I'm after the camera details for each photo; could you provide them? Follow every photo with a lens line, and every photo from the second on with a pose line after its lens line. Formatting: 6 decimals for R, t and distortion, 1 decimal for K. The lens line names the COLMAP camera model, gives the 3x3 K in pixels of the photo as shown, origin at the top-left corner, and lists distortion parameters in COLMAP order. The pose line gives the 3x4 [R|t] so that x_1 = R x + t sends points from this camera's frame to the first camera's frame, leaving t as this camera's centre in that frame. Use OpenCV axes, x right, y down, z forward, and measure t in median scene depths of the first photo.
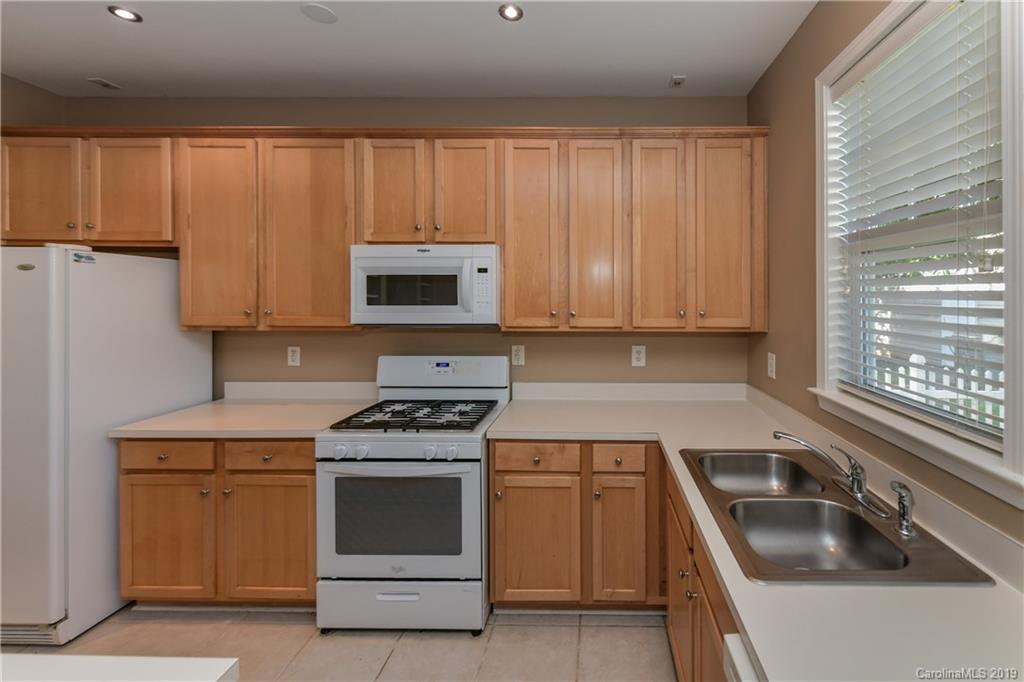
lens RADIAL K [[395.6, 0, 576.5], [0, 395.6, 300.6], [0, 0, 1]] dist [0.003176, -0.000411]
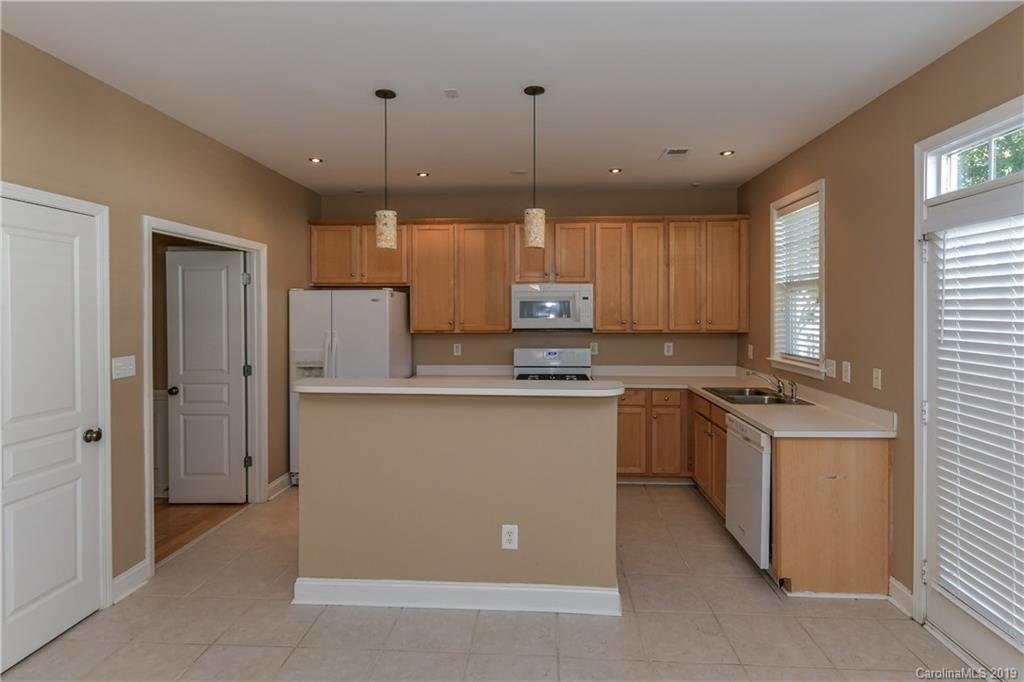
lens RADIAL K [[415.5, 0, 542.4], [0, 415.5, 323.1], [0, 0, 1]] dist [0.010933, -0.003830]
pose [[0.999189, -0.004233, -0.040031, -0.342361], [0.004954, 0.999827, 0.017934, 0.000313], [0.039948, -0.018118, 0.999037, -0.850455]]
